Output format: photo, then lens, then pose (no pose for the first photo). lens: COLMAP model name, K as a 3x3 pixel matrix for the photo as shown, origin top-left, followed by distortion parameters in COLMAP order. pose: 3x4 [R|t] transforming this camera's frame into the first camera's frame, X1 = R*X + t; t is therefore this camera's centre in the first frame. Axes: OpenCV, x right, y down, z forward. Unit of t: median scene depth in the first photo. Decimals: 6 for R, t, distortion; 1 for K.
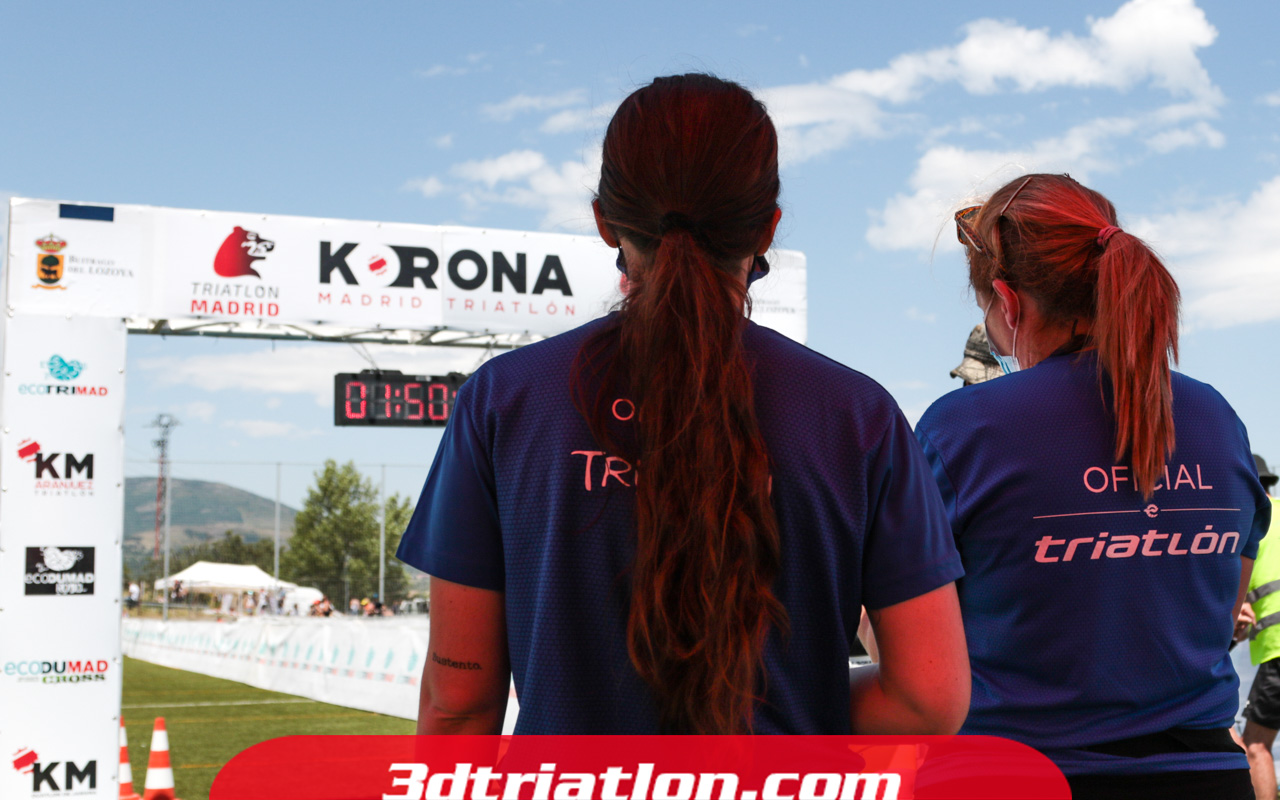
lens RADIAL K [[1768.4, 0, 688.6], [0, 1768.4, 397.5], [0, 0, 1]] dist [-0.031325, -0.007232]
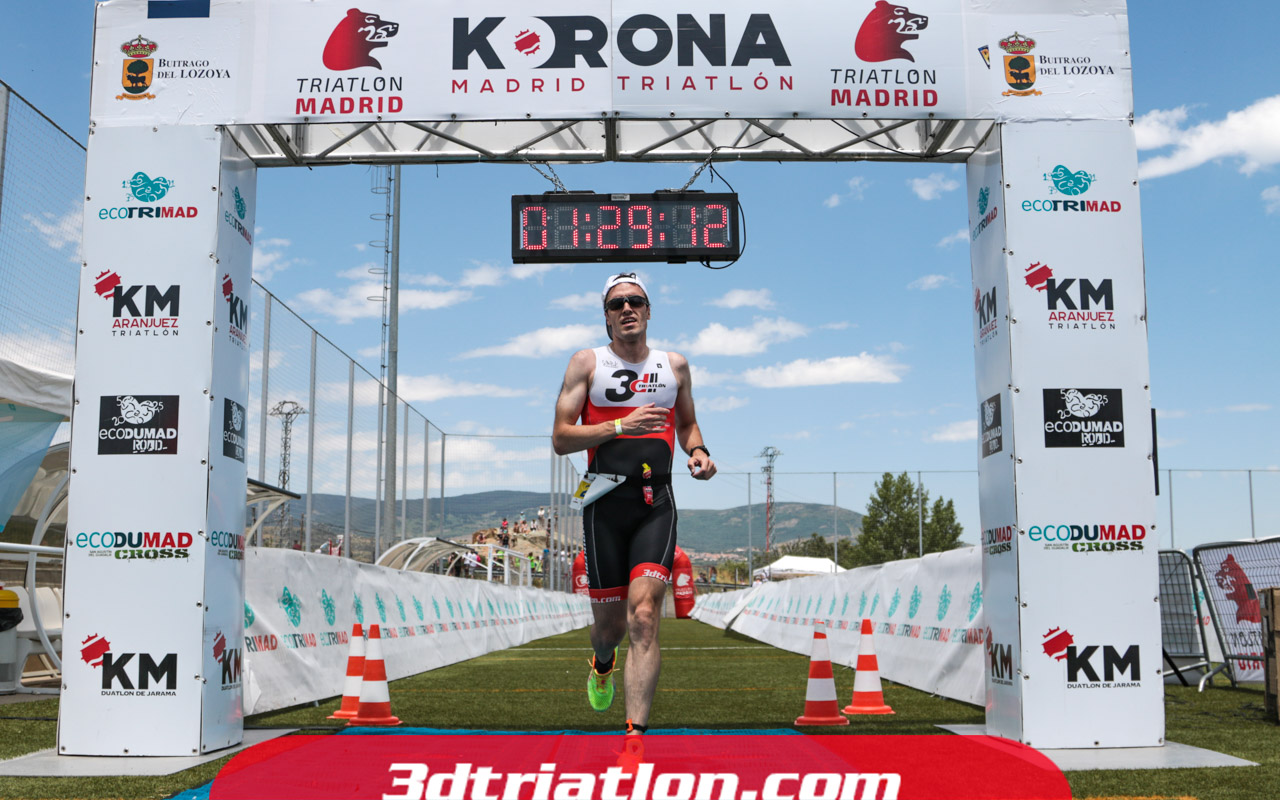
lens RADIAL K [[1364.5, 0, 632.6], [0, 1364.5, 429.7], [0, 0, 1]] dist [-0.111576, 0.034755]
pose [[0.919206, -0.040610, -0.391678, 0.099355], [0.038275, 0.999172, -0.013772, 0.111283], [0.391913, -0.002333, 0.919999, 0.477436]]
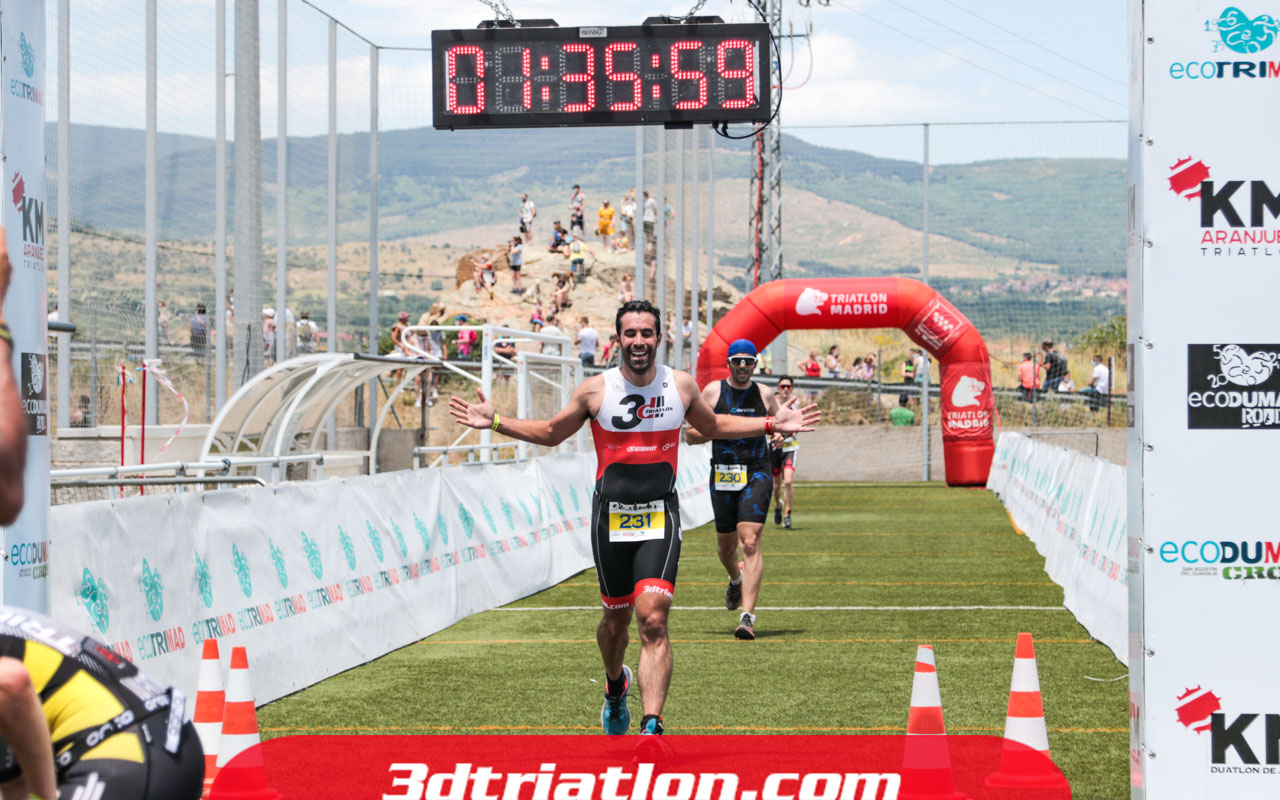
lens RADIAL K [[3635.8, 0, 639.2], [0, 3635.8, 395.0], [0, 0, 1]] dist [0.305410, 0.147603]
pose [[0.889949, 0.007296, -0.456002, 0.397331], [0.045754, 0.993399, 0.105191, -0.019225], [0.453759, -0.114479, 0.883740, 0.024567]]
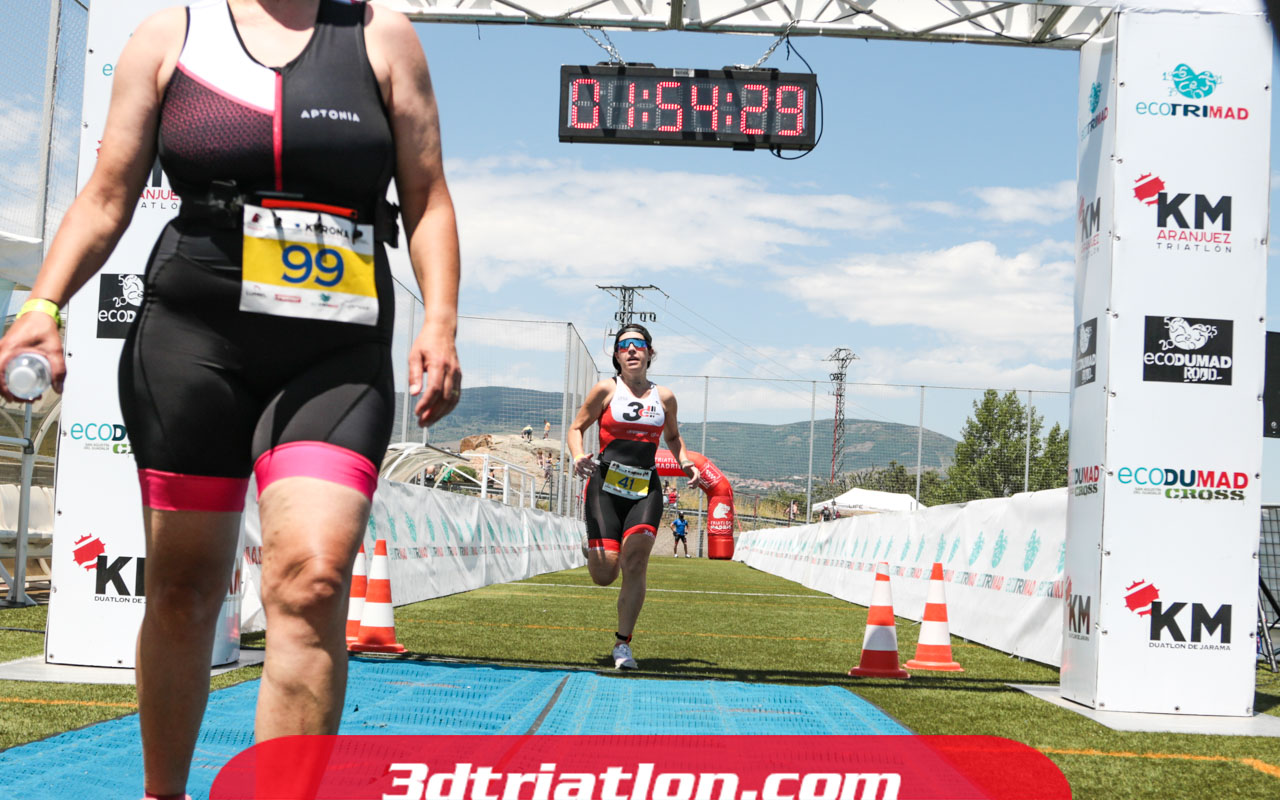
lens RADIAL K [[1745.3, 0, 615.4], [0, 1745.3, 450.5], [0, 0, 1]] dist [-0.100197, 0.005719]
pose [[0.907874, 0.035524, -0.417734, 0.130632], [-0.010185, 0.997978, 0.062733, 0.104440], [0.419118, -0.052699, 0.906401, 0.385304]]
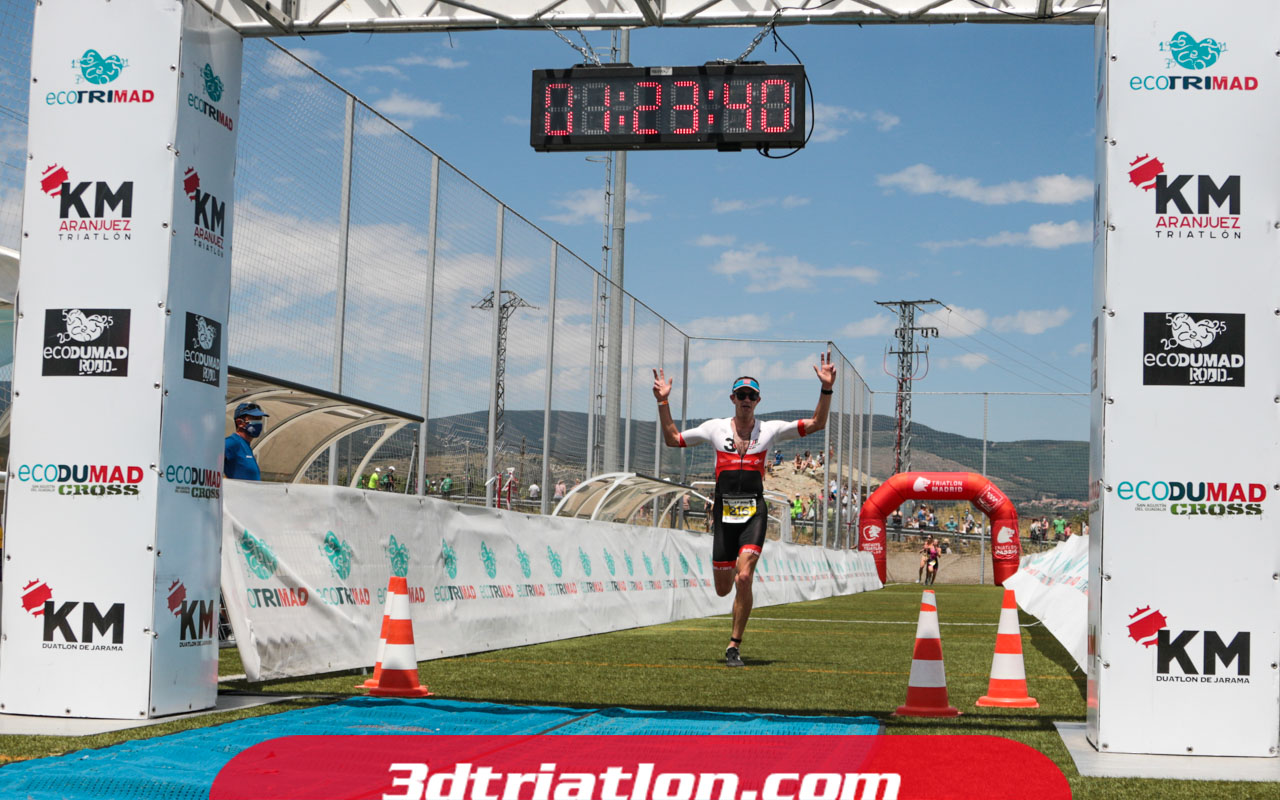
lens RADIAL K [[1823.9, 0, 746.1], [0, 1823.9, 443.1], [0, 0, 1]] dist [-0.102216, 0.031440]
pose [[0.863392, 0.002217, -0.504528, 0.238207], [0.023222, 0.998756, 0.044128, 0.106676], [0.503998, -0.049816, 0.862267, 0.465085]]
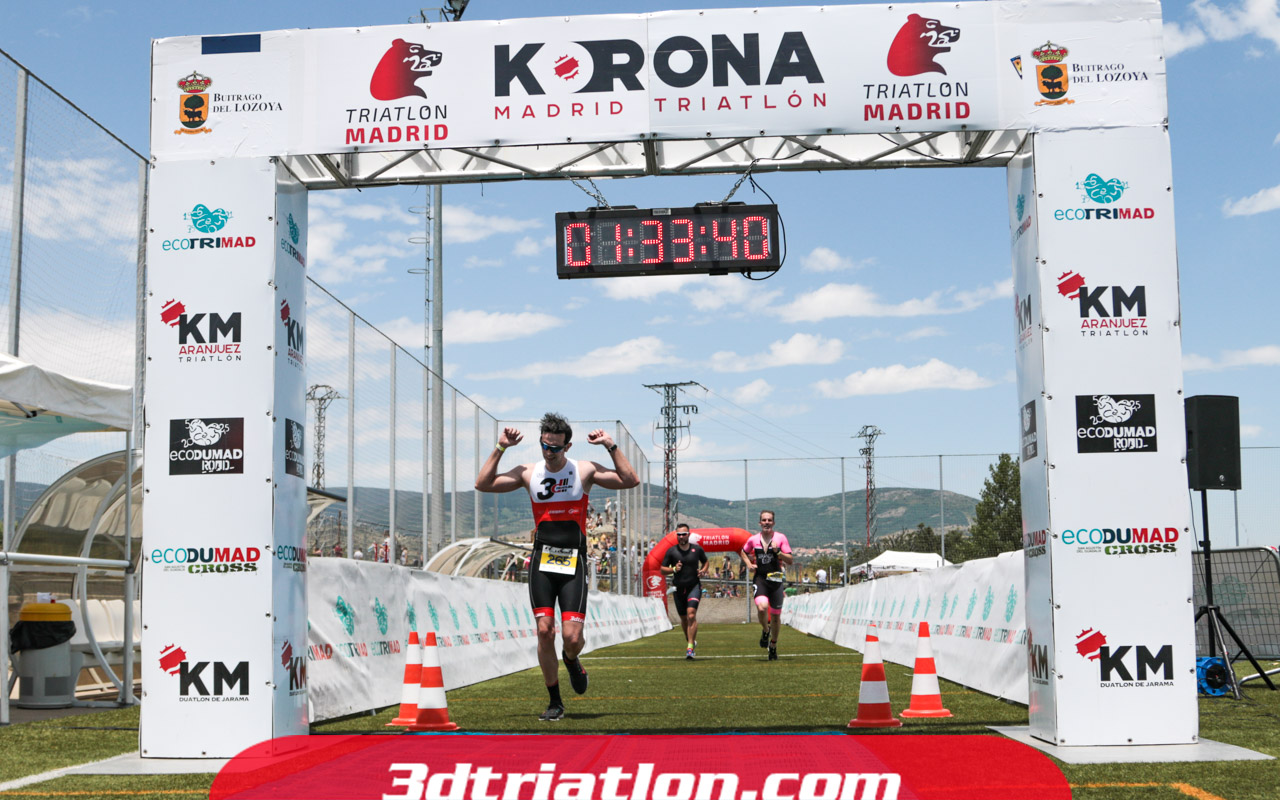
lens RADIAL K [[1569.0, 0, 600.7], [0, 1569.0, 453.5], [0, 0, 1]] dist [-0.118103, 0.072750]
pose [[0.888091, -0.044563, -0.457503, 0.162506], [0.056126, 0.998355, 0.011704, 0.097736], [0.456229, -0.036072, 0.889131, 0.375210]]
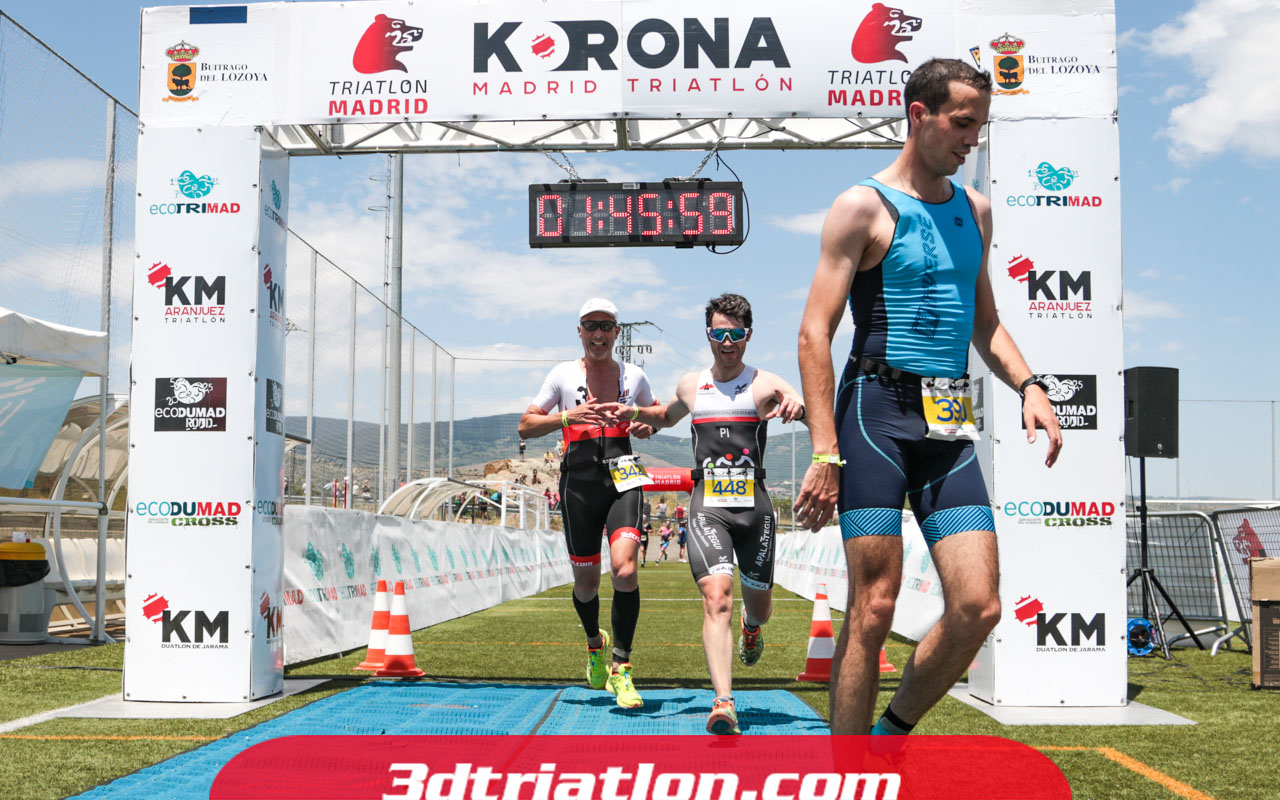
lens RADIAL K [[1555.0, 0, 581.4], [0, 1555.0, 447.5], [0, 0, 1]] dist [-0.101999, -0.011110]
pose [[0.896793, -0.009059, -0.442358, 0.169502], [0.034813, 0.998136, 0.050134, 0.082346], [0.441079, -0.060360, 0.895436, 0.347307]]
